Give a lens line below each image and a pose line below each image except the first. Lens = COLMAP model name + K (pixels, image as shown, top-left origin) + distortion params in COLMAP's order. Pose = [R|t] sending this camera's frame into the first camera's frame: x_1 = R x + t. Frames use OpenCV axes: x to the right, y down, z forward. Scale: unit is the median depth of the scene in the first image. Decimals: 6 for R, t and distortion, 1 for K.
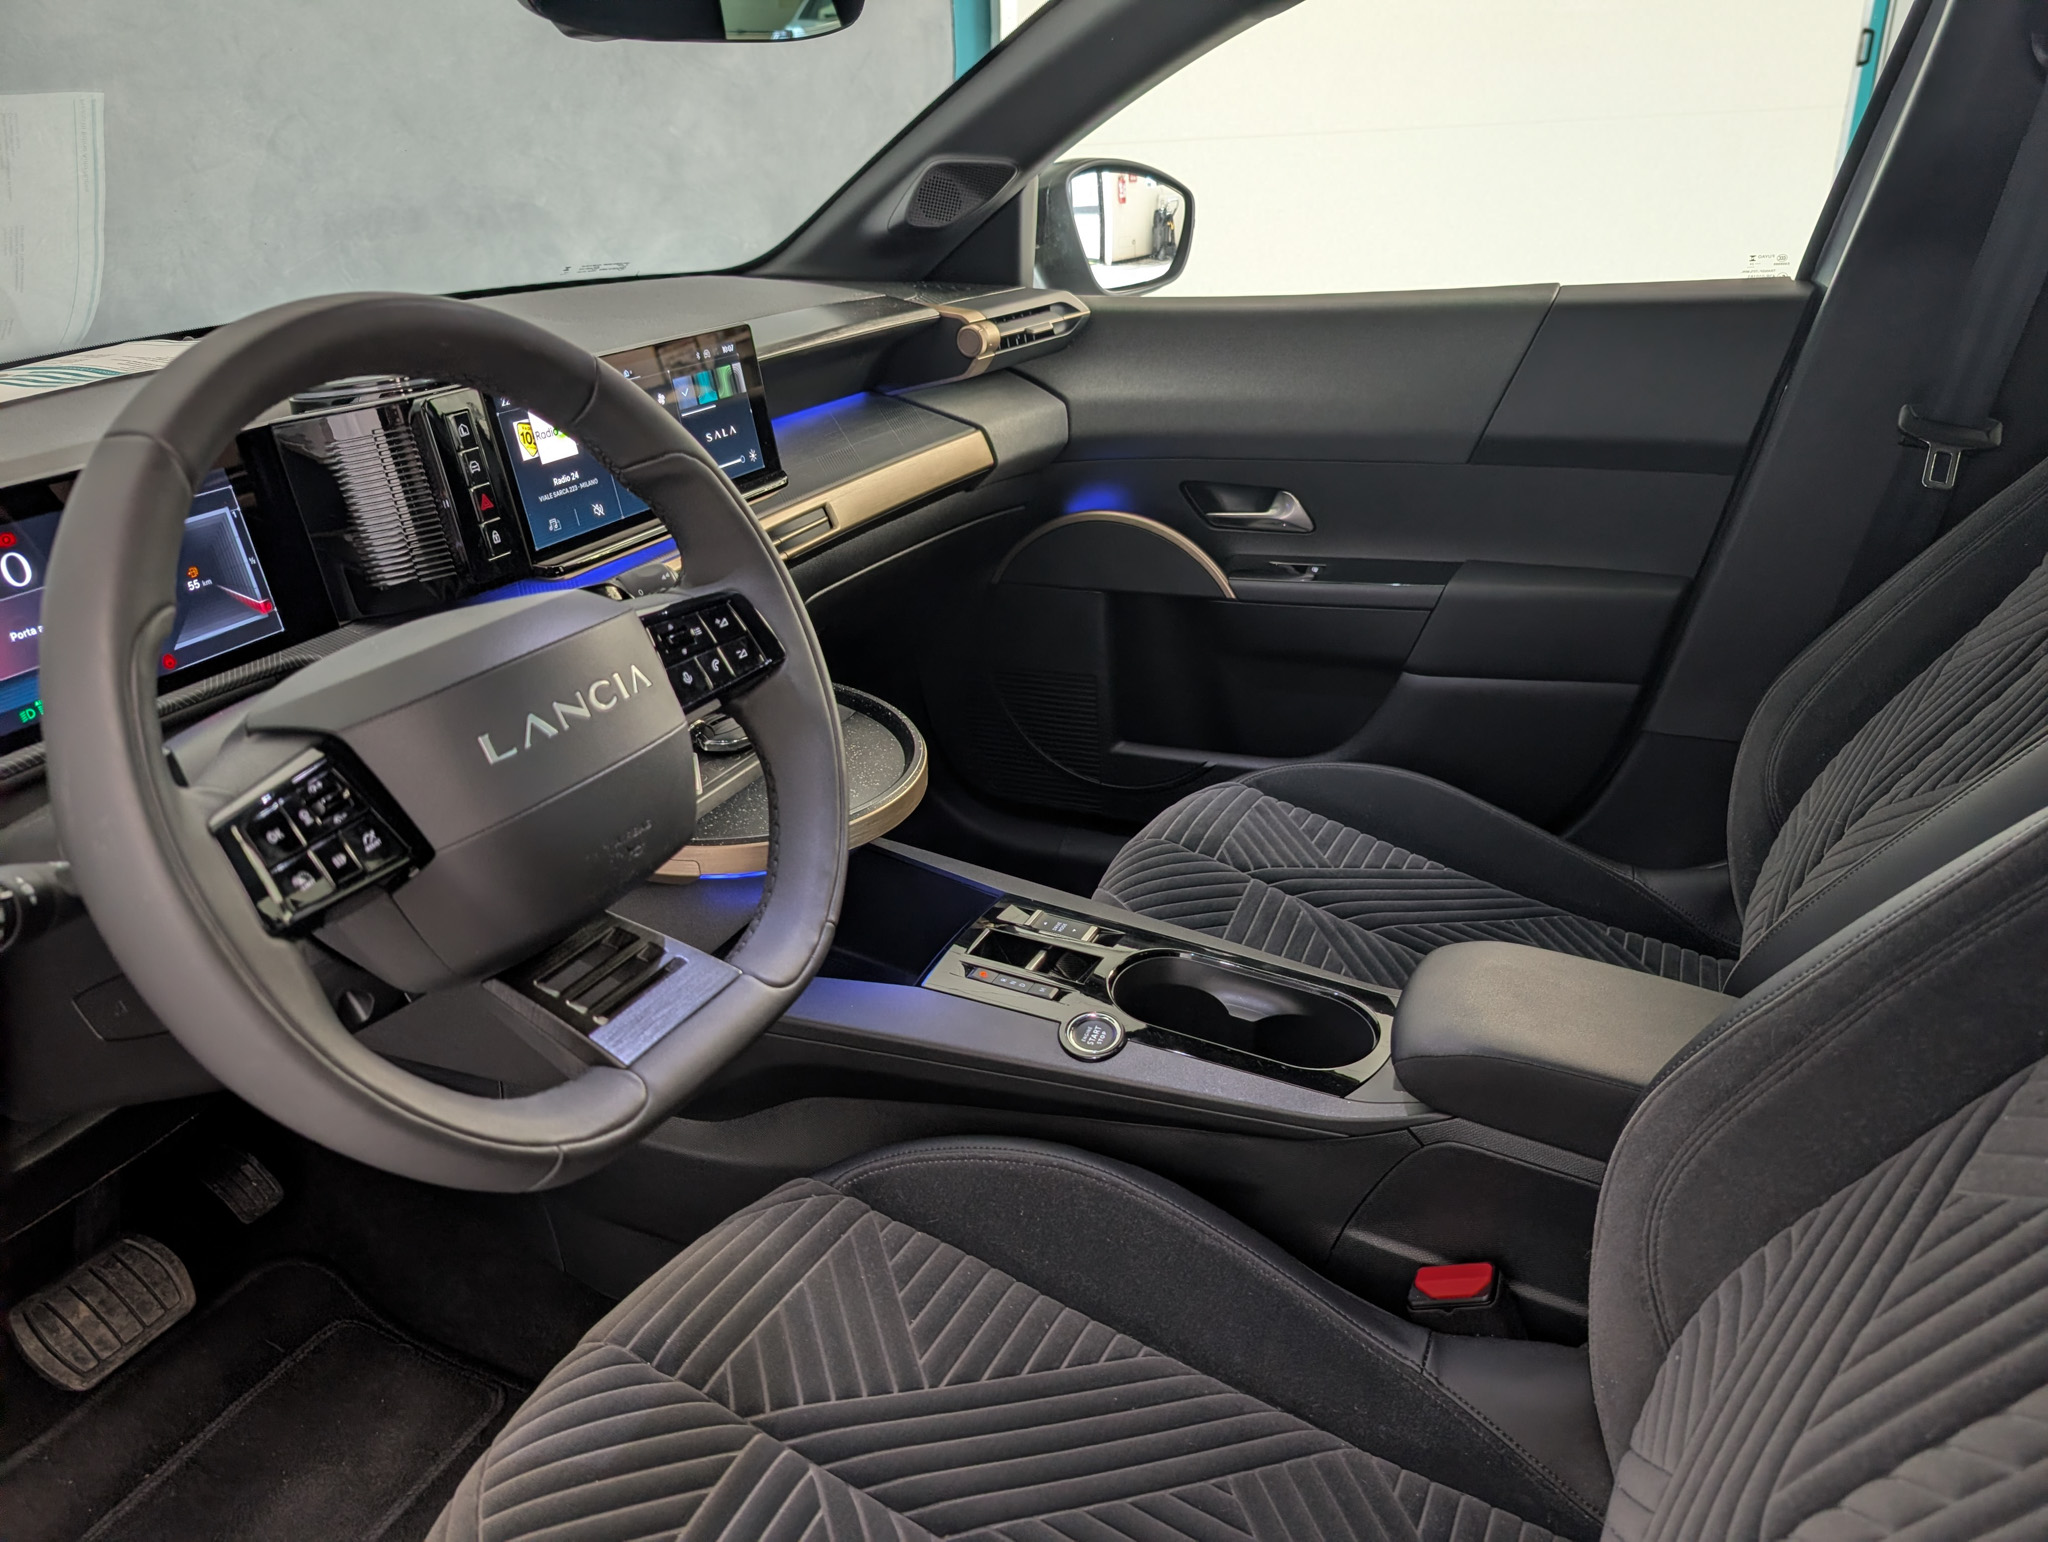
lens RADIAL K [[1481.7, 0, 1040.3], [0, 1481.7, 771.0], [0, 0, 1]] dist [0.026681, -0.042231]
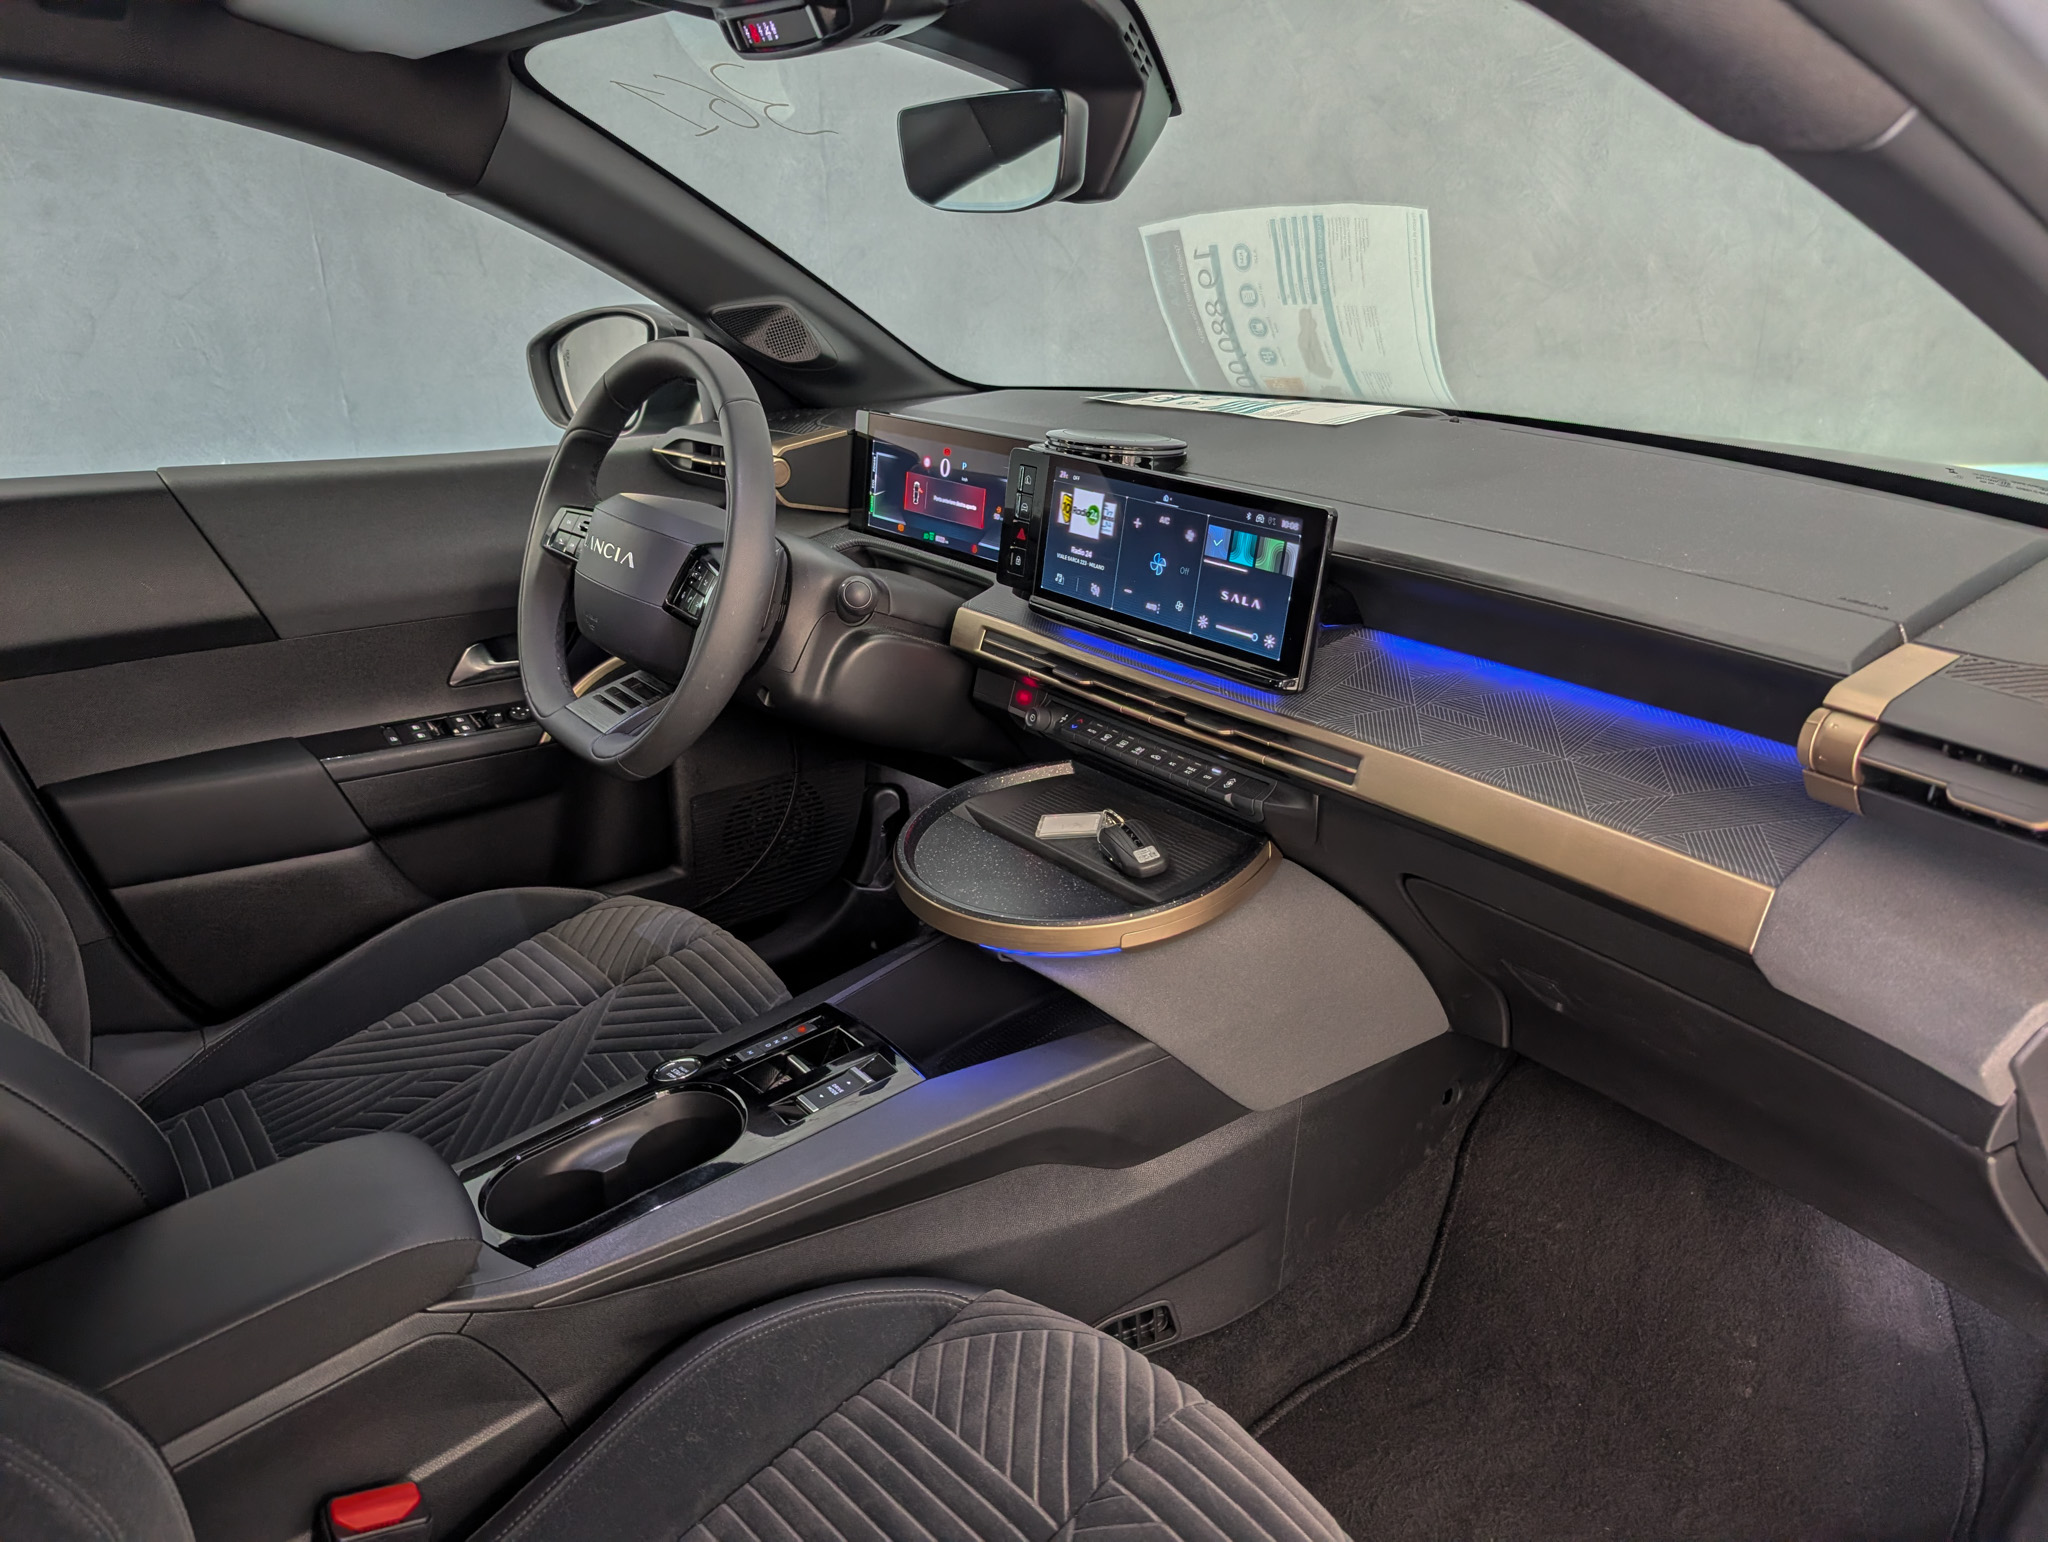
lens RADIAL K [[1506.6, 0, 1013.2], [0, 1506.6, 774.0], [0, 0, 1]] dist [0.001420, 0.004876]
pose [[-0.461108, 0.358939, -0.811506, 0.762047], [-0.336780, 0.775313, 0.534293, -0.692939], [0.820950, 0.519666, -0.236619, 1.342275]]
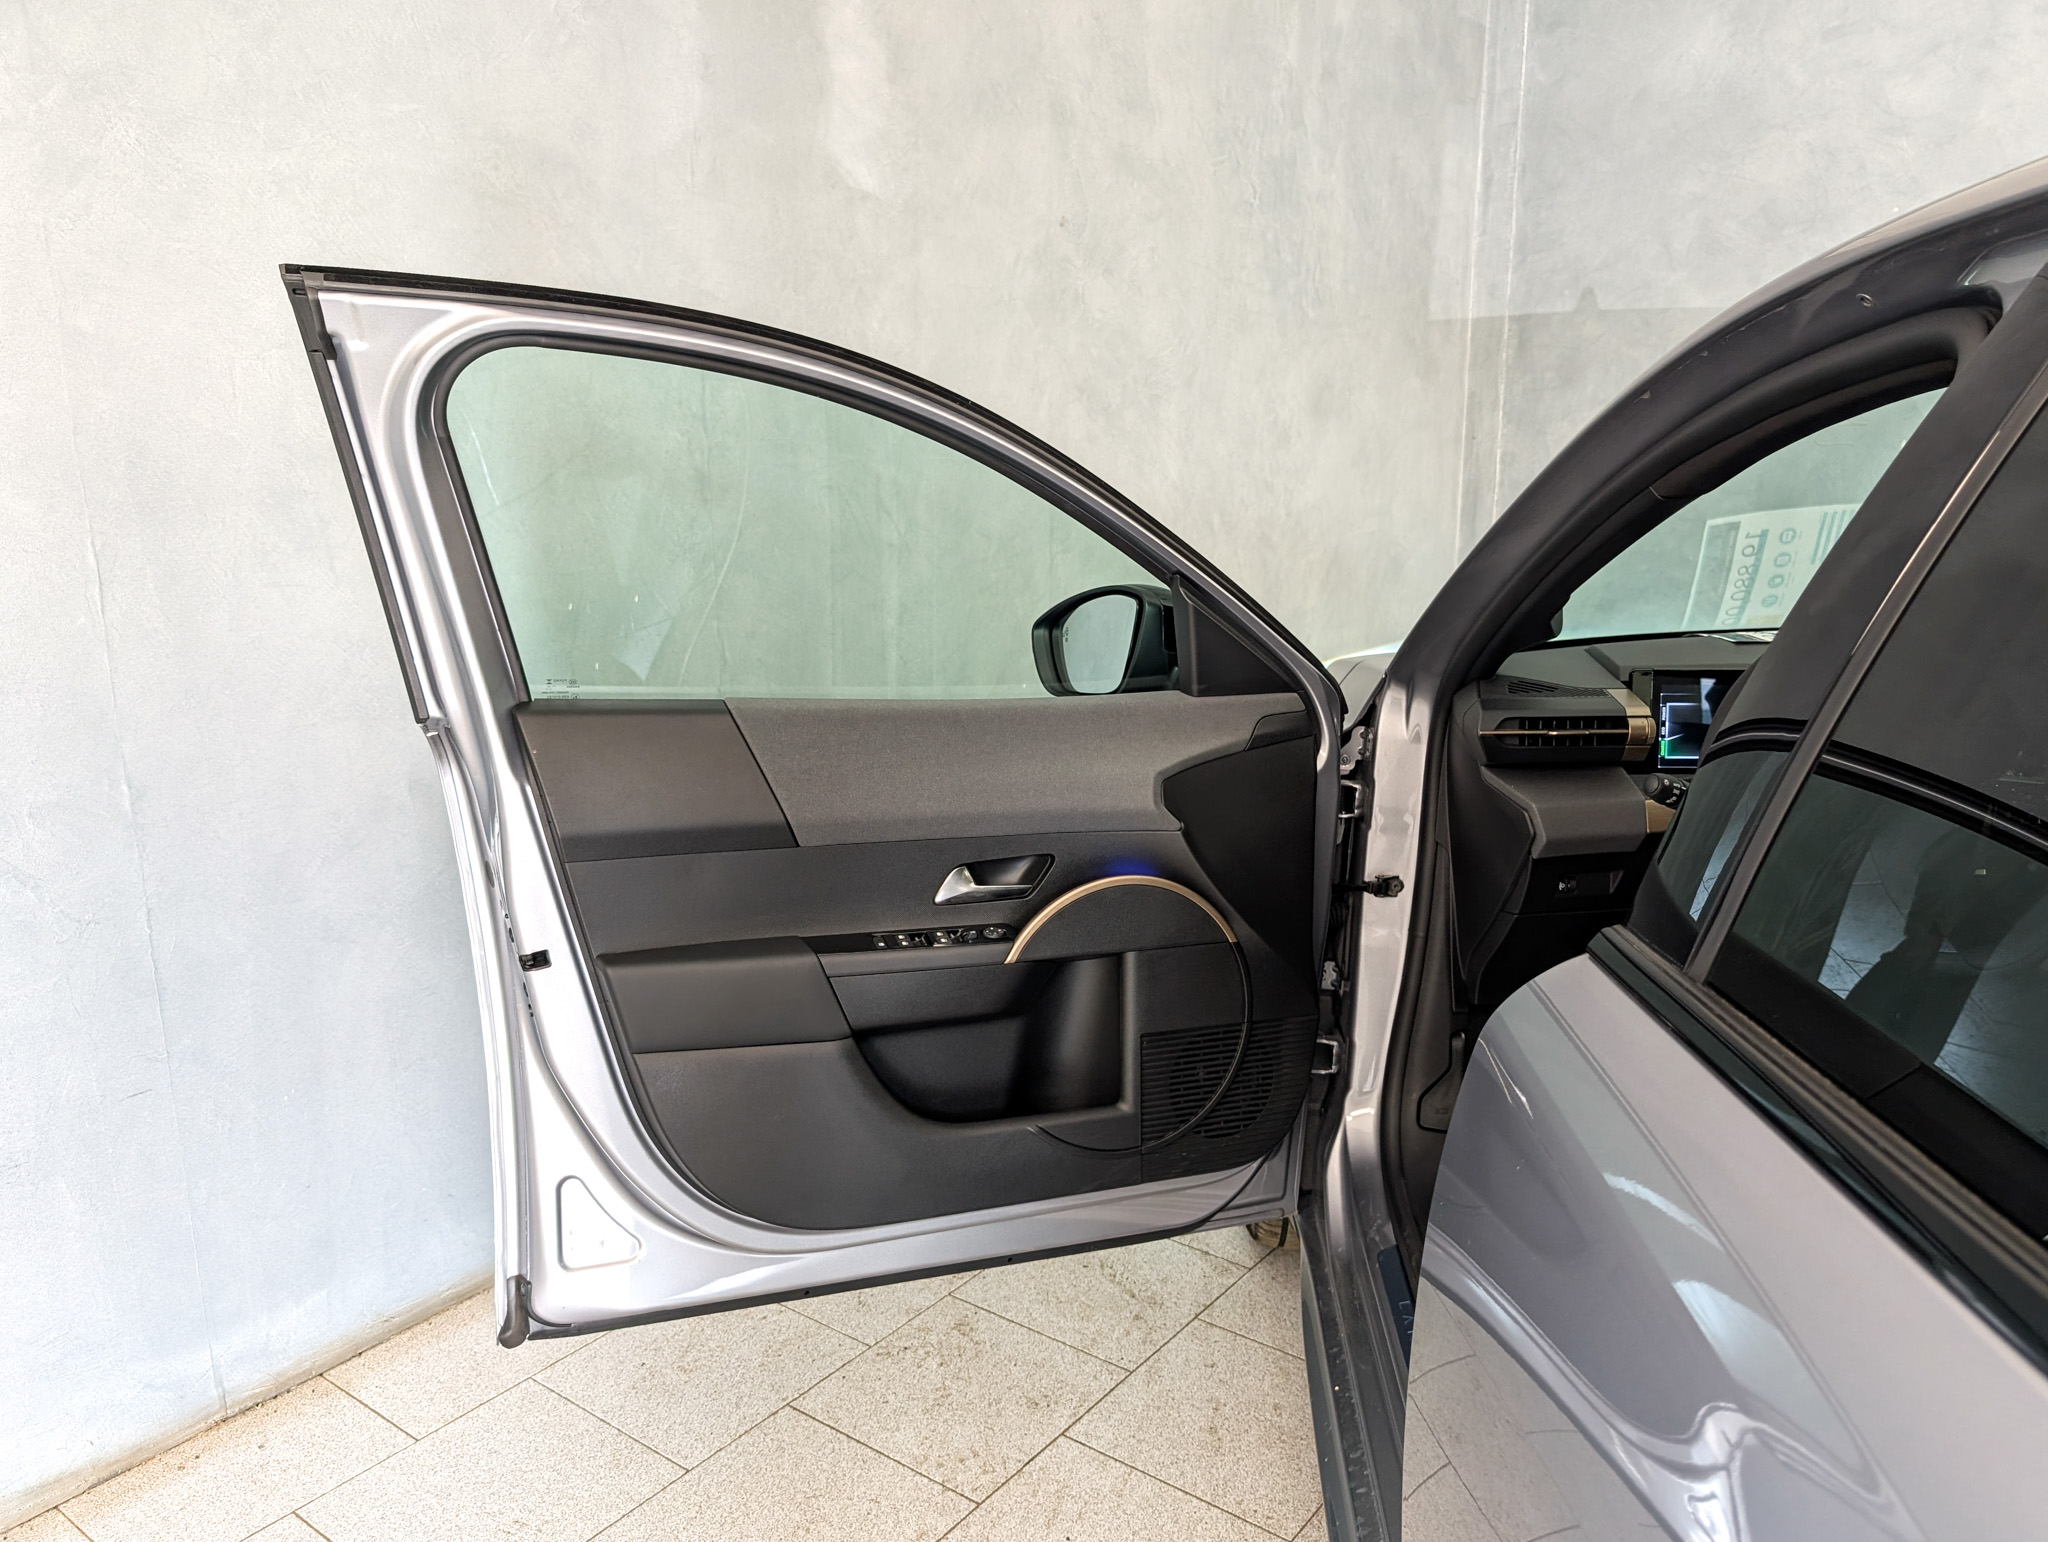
lens RADIAL K [[1528.7, 0, 1063.9], [0, 1528.7, 791.5], [0, 0, 1]] dist [0.047988, -0.040404]
pose [[0.358374, 0.239328, -0.902380, 0.858501], [-0.393171, 0.915375, 0.086629, 0.166501], [0.846749, 0.323744, 0.422144, -0.699108]]
